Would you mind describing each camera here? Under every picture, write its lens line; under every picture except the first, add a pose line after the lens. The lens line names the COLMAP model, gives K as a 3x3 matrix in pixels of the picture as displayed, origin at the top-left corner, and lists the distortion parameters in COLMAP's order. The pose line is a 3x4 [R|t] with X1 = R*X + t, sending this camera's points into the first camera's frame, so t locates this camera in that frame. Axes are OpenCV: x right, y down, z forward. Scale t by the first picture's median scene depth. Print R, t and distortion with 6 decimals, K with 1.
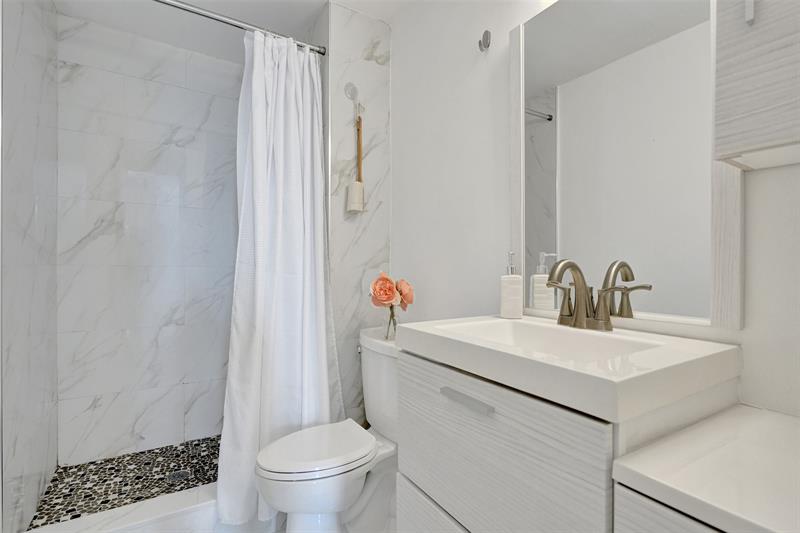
lens RADIAL K [[377.7, 0, 396.6], [0, 377.7, 272.9], [0, 0, 1]] dist [-0.008383, 0.004100]
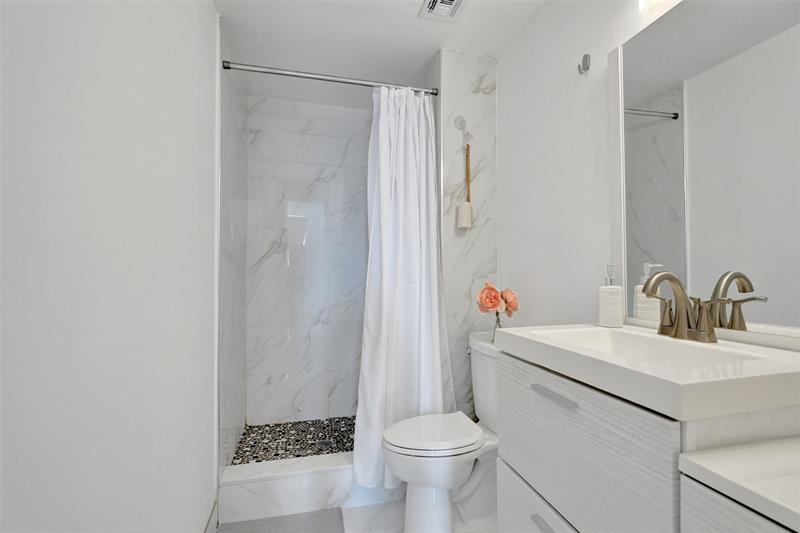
lens RADIAL K [[377.7, 0, 400.3], [0, 377.7, 268.1], [0, 0, 1]] dist [-0.008383, 0.004100]
pose [[0.952513, -0.012040, -0.304260, 0.054449], [0.003568, 0.999591, -0.028387, -0.012947], [0.304478, 0.025953, 0.952166, -0.146205]]
